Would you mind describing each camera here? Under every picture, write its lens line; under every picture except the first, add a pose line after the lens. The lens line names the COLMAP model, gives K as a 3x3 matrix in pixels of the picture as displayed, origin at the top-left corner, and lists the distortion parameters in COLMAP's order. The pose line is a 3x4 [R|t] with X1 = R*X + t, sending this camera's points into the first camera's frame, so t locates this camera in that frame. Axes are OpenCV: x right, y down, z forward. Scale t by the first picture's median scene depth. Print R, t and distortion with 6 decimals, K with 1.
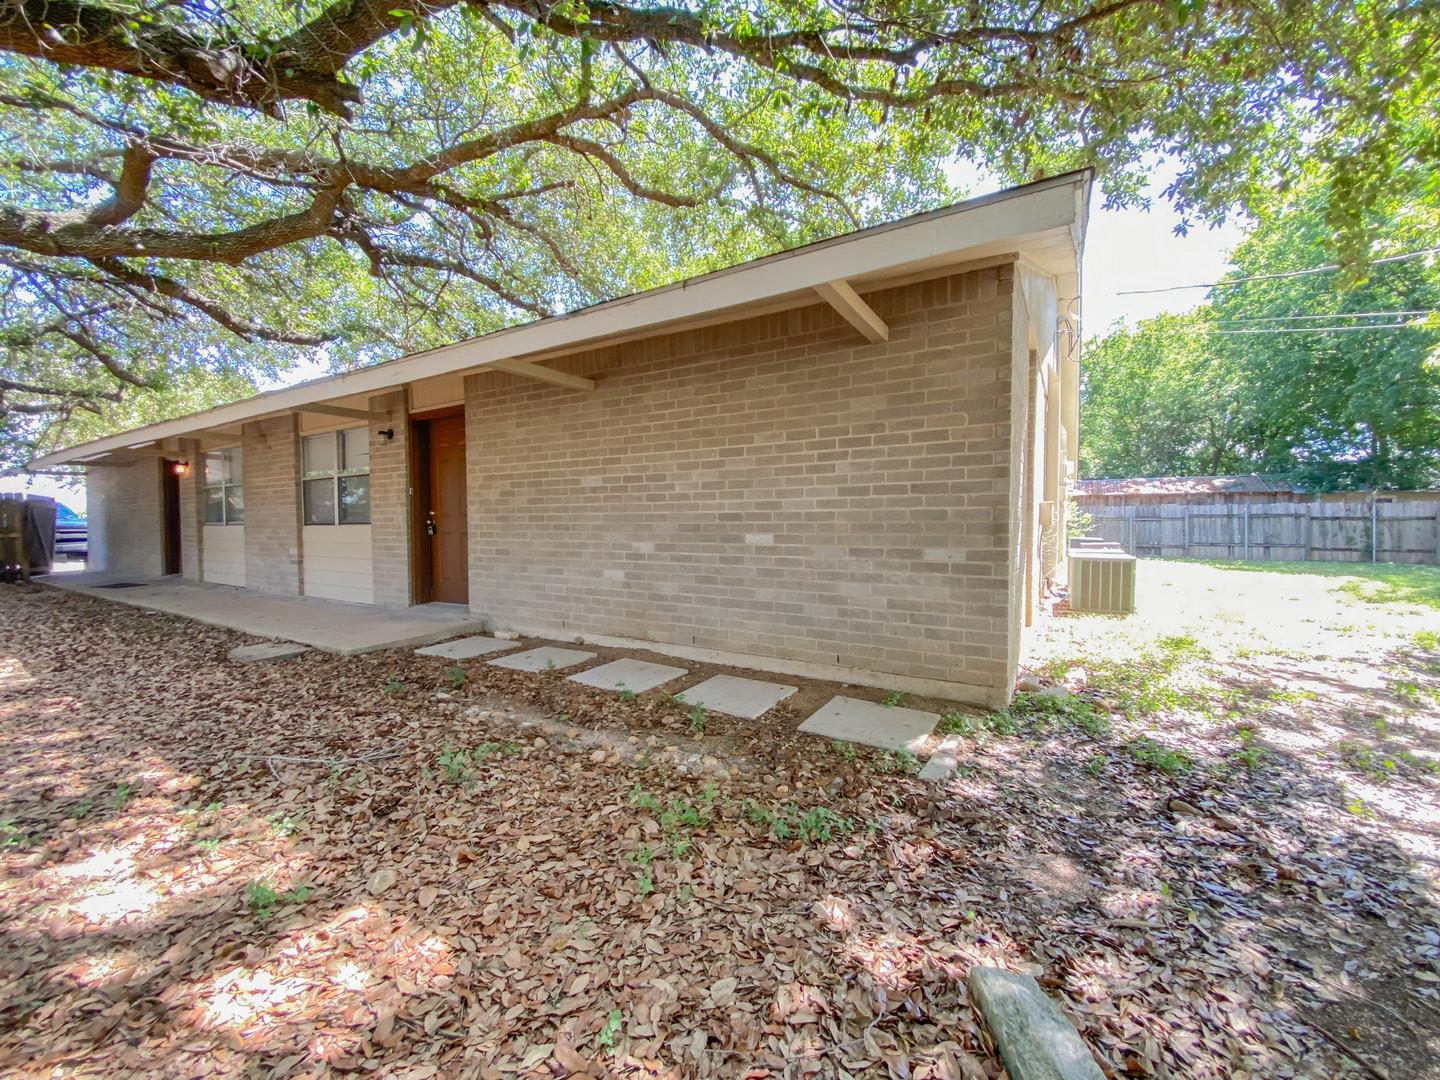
lens RADIAL K [[580.8, 0, 717.2], [0, 580.8, 539.6], [0, 0, 1]] dist [0.026128, -0.022261]
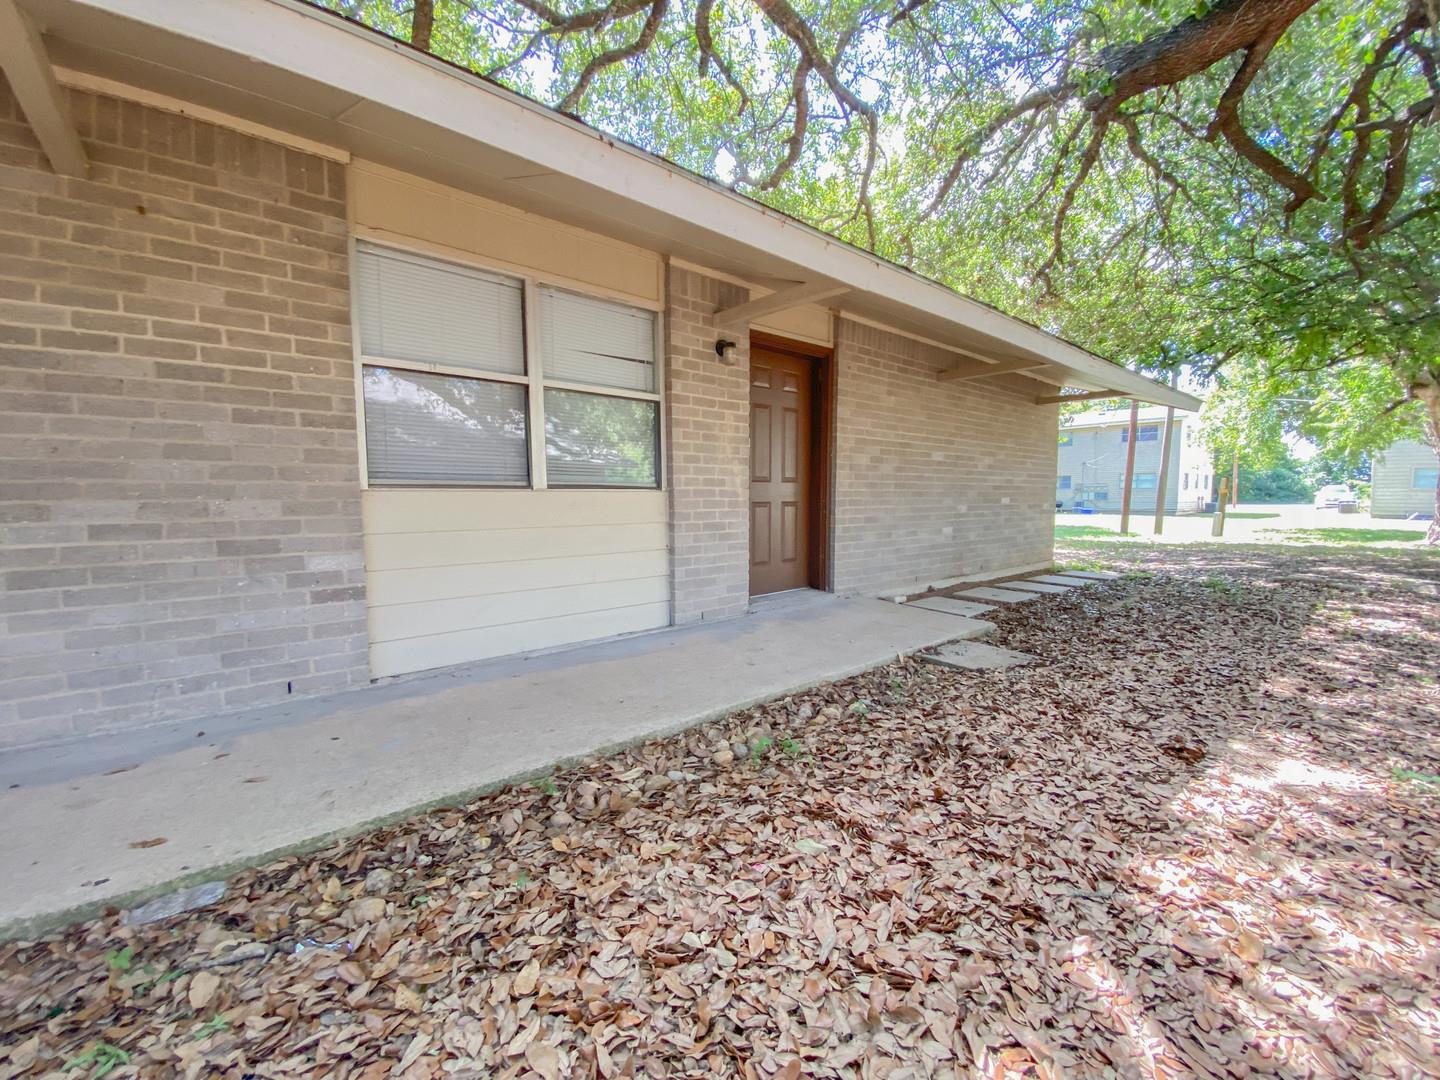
lens RADIAL K [[580.8, 0, 717.2], [0, 580.8, 539.6], [0, 0, 1]] dist [0.026128, -0.022261]
pose [[0.321021, -0.062656, 0.944997, -1.627522], [0.034810, 0.997916, 0.054340, -0.008596], [-0.946432, 0.015451, 0.322533, 1.110820]]
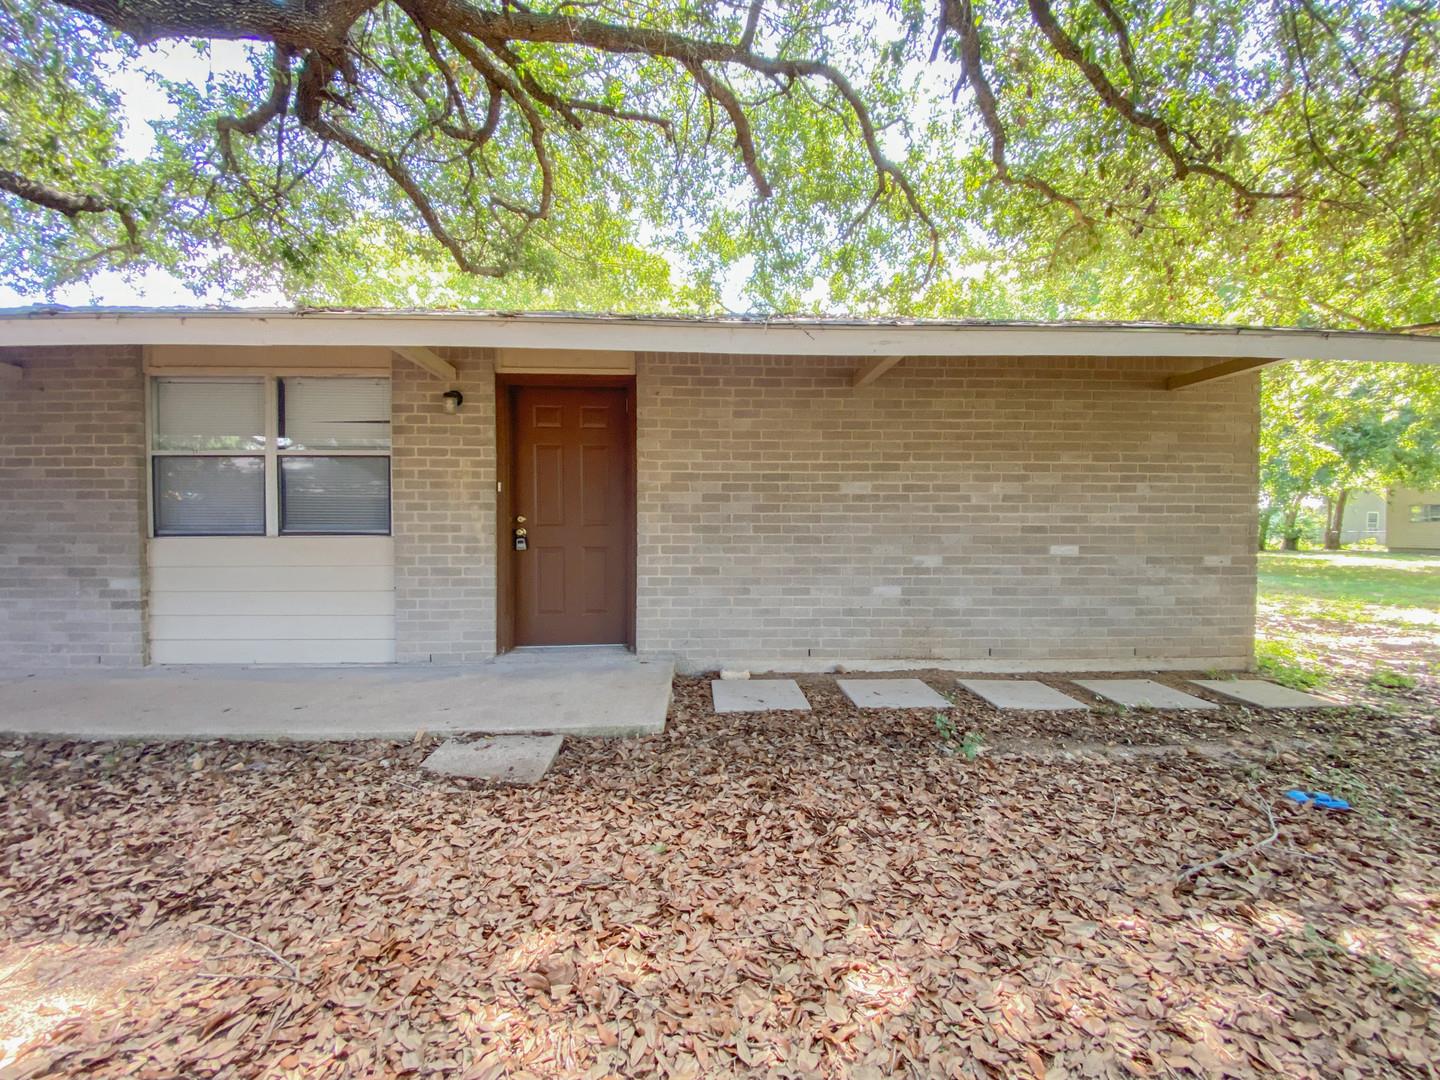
lens RADIAL K [[580.8, 0, 717.2], [0, 580.8, 539.6], [0, 0, 1]] dist [0.026128, -0.022261]
pose [[0.832603, -0.006462, 0.553832, -0.942651], [0.012571, 0.999895, -0.007233, -0.018609], [-0.553727, 0.012985, 0.832597, 0.401375]]
